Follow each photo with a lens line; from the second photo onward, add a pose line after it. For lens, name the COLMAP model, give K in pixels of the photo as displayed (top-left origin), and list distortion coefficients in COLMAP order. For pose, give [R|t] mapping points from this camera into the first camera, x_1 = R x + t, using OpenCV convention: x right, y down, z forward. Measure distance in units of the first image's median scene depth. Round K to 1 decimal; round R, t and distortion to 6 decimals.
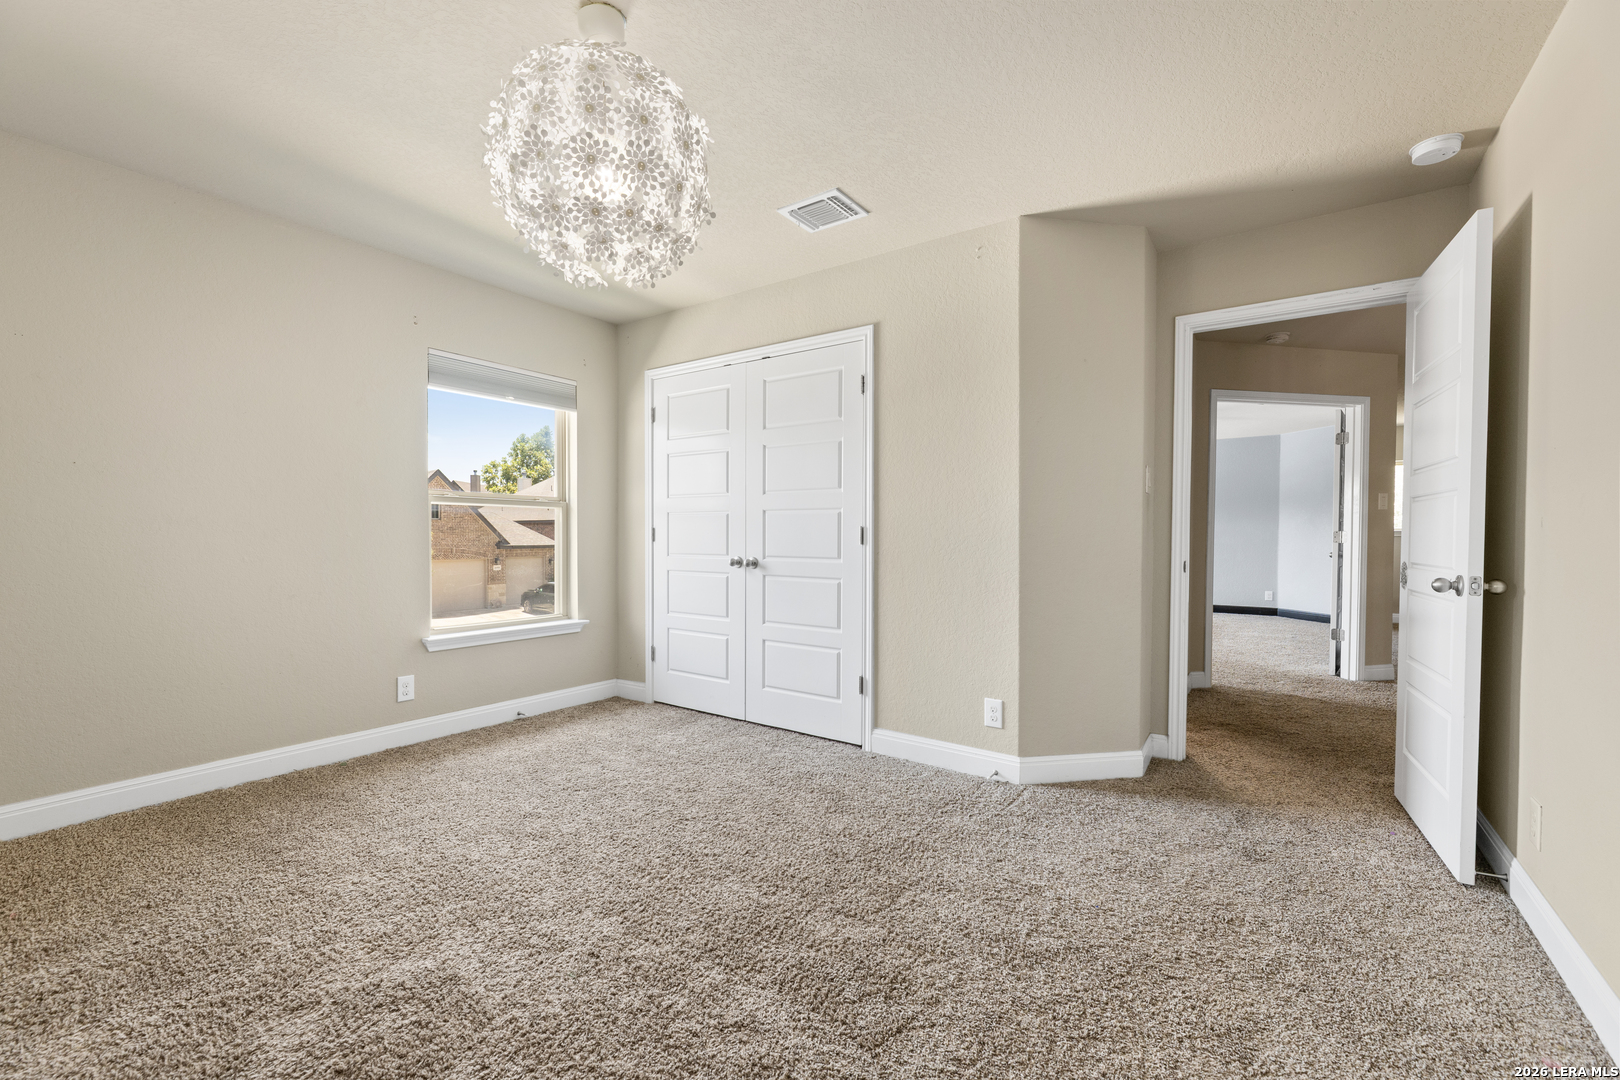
lens RADIAL K [[674.2, 0, 808.6], [0, 674.2, 543.5], [0, 0, 1]] dist [-0.001603, -0.000769]
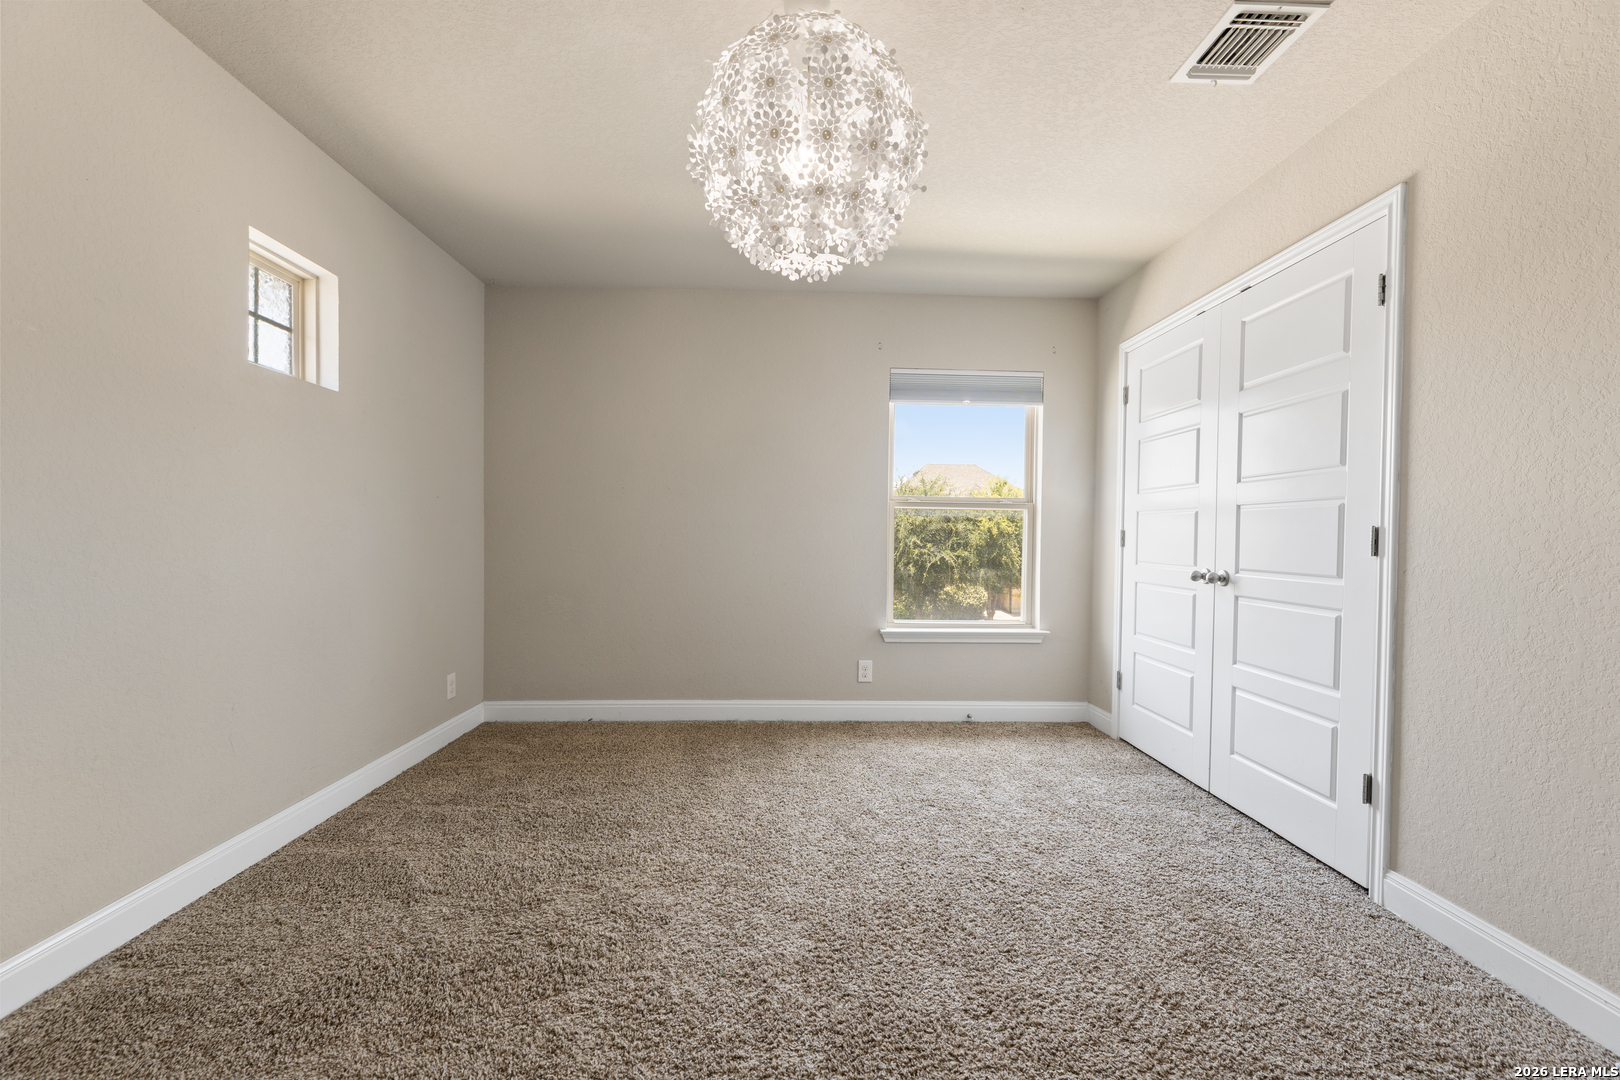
lens RADIAL K [[674.2, 0, 820.1], [0, 674.2, 546.0], [0, 0, 1]] dist [-0.001603, -0.000769]
pose [[0.606752, 0.016317, -0.794724, 0.254456], [-0.019046, 0.999801, 0.005986, -0.002303], [0.794663, 0.011504, 0.606942, 0.239788]]
